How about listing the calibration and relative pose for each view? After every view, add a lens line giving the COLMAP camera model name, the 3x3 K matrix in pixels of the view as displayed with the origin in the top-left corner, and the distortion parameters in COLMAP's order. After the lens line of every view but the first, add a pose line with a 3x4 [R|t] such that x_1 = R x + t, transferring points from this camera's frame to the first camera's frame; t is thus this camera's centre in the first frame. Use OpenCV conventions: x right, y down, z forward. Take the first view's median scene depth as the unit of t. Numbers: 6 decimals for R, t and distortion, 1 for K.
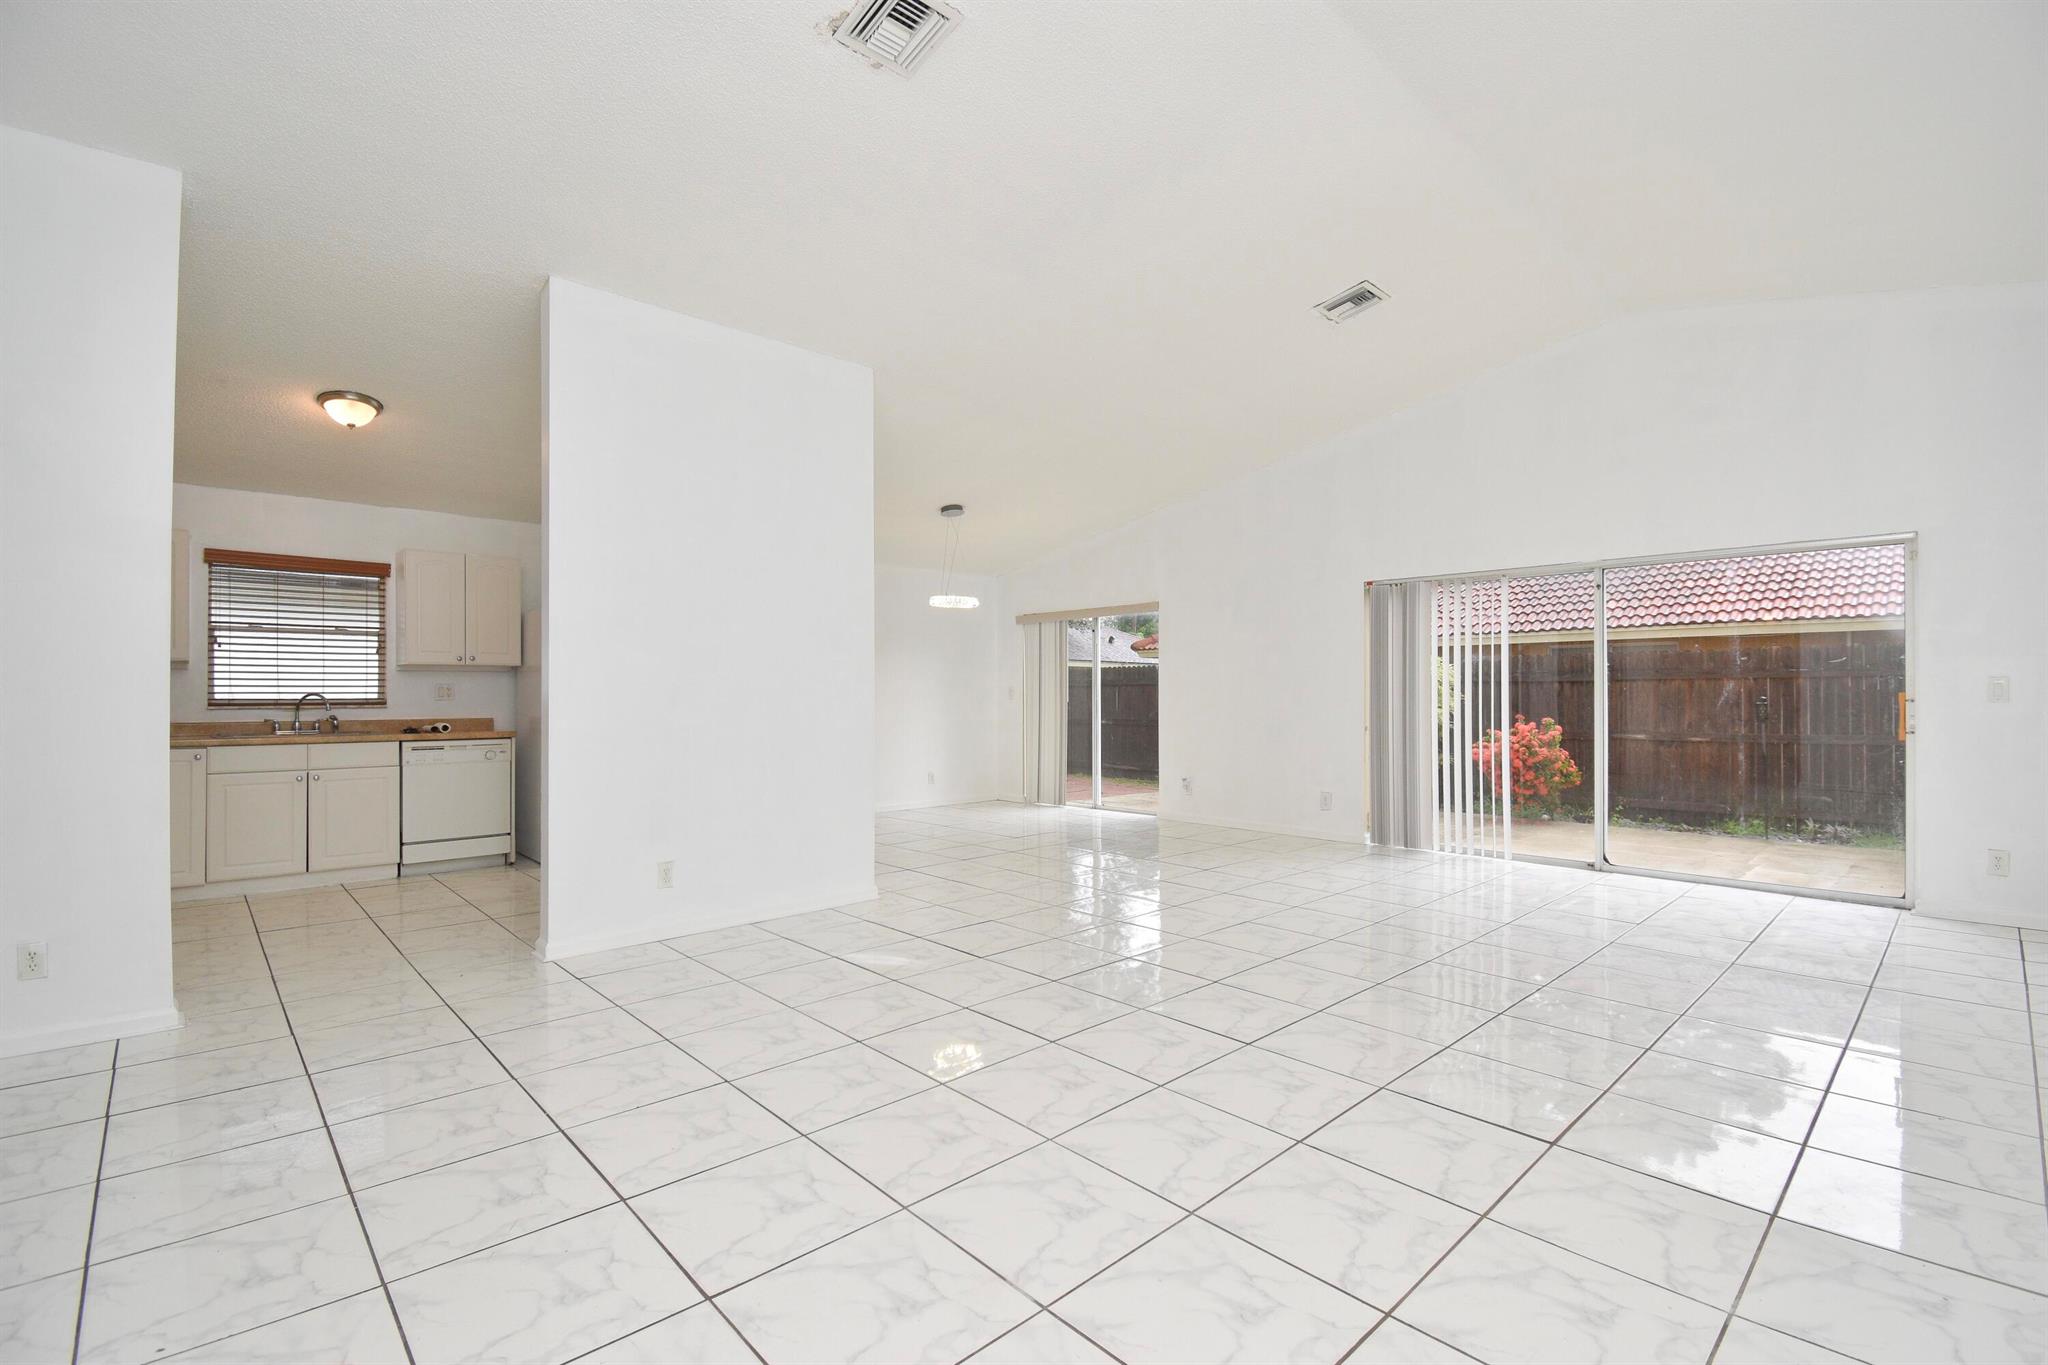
lens RADIAL K [[900.2, 0, 1017.9], [0, 900.2, 692.2], [0, 0, 1]] dist [0.023486, -0.028332]
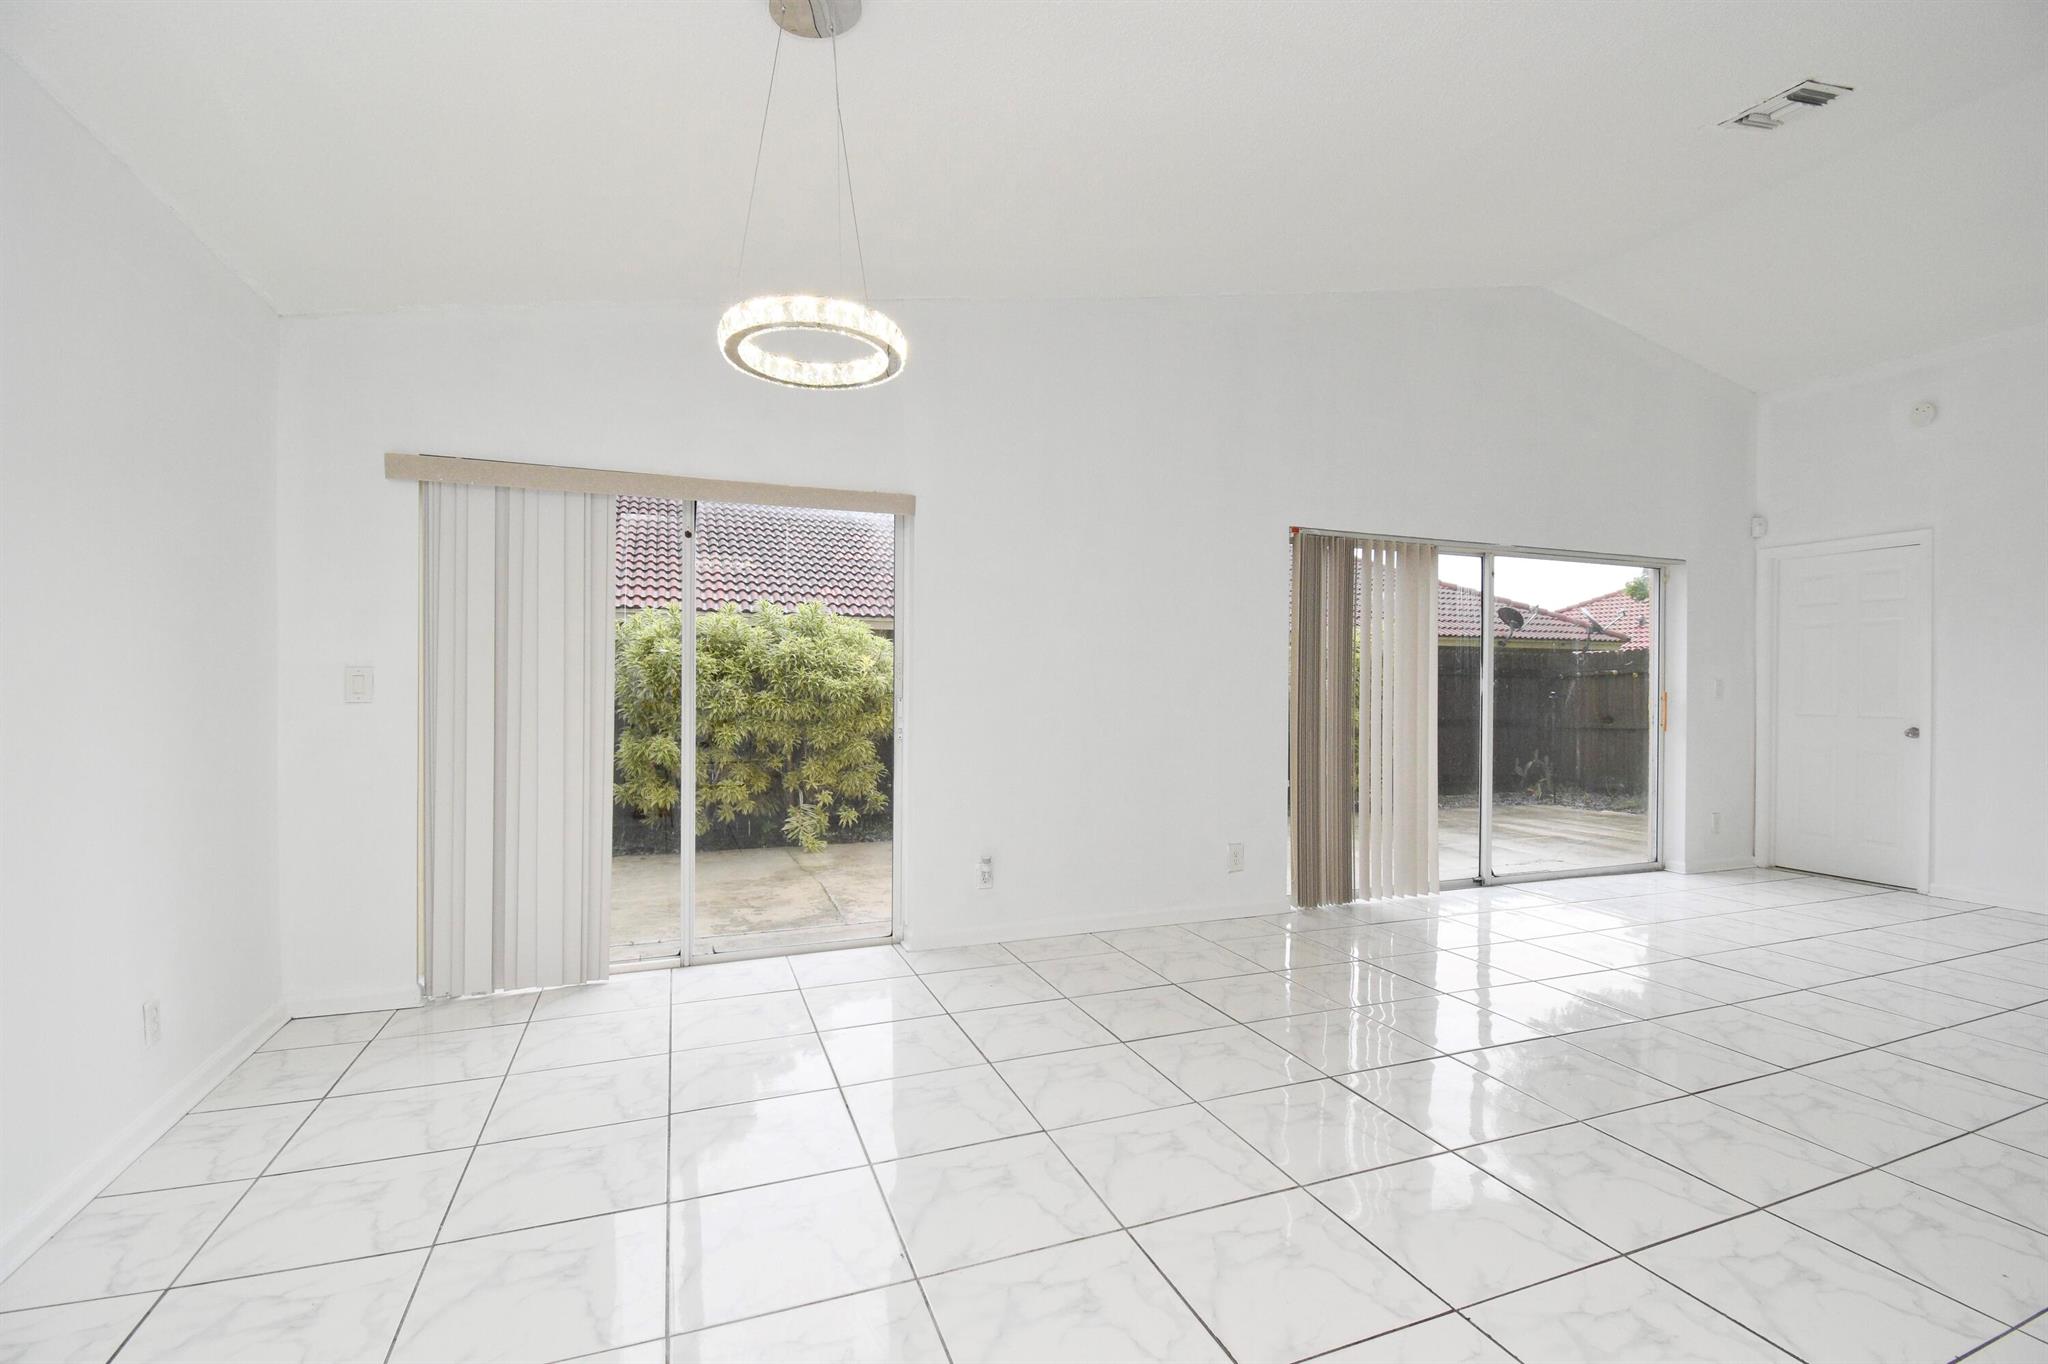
lens RADIAL K [[900.2, 0, 1017.9], [0, 900.2, 691.7], [0, 0, 1]] dist [0.023486, -0.028332]
pose [[0.359766, -0.006349, 0.933021, -0.332256], [-0.009257, 0.999903, 0.010374, -0.003441], [-0.932997, -0.012369, 0.359673, 0.971427]]
